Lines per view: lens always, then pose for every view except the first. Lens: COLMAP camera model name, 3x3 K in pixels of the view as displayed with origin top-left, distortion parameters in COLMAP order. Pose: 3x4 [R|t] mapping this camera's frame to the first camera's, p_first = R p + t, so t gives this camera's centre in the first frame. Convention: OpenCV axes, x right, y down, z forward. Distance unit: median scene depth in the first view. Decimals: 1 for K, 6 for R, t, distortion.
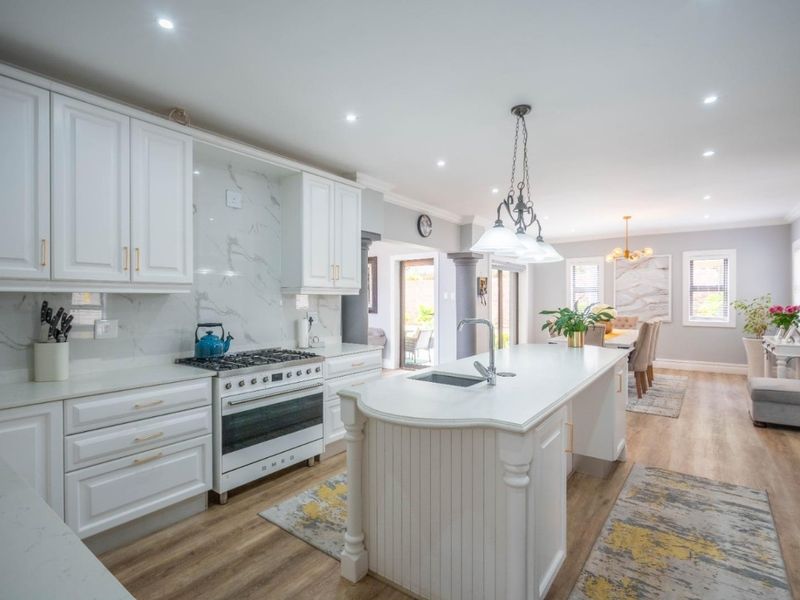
lens RADIAL K [[418.3, 0, 400.0], [0, 418.3, 300.0], [0, 0, 1]] dist [-0.002755, -0.000998]
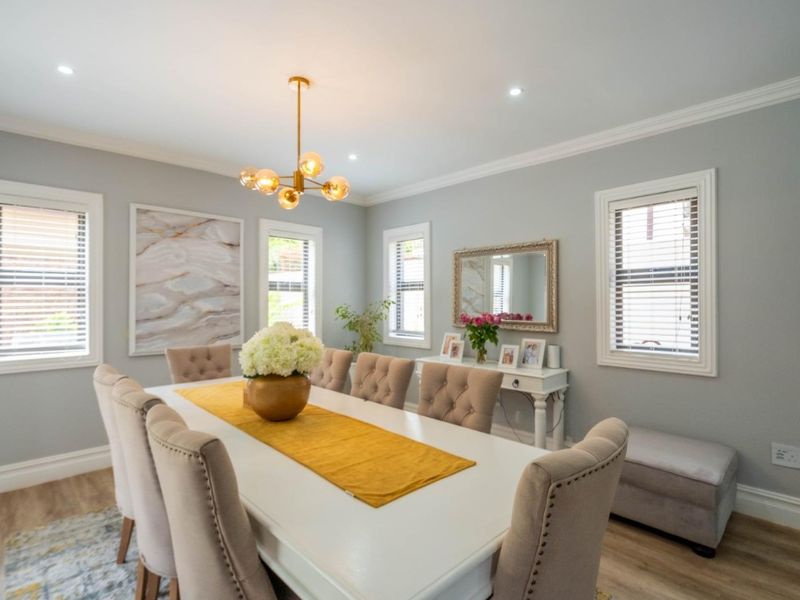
lens RADIAL K [[418.3, 0, 400.0], [0, 418.3, 300.0], [0, 0, 1]] dist [-0.002755, -0.000998]
pose [[0.183541, 0.007442, 0.982984, 0.188265], [0.007444, 0.999932, -0.008961, -0.001105], [-0.982984, 0.008962, 0.183473, 0.802413]]
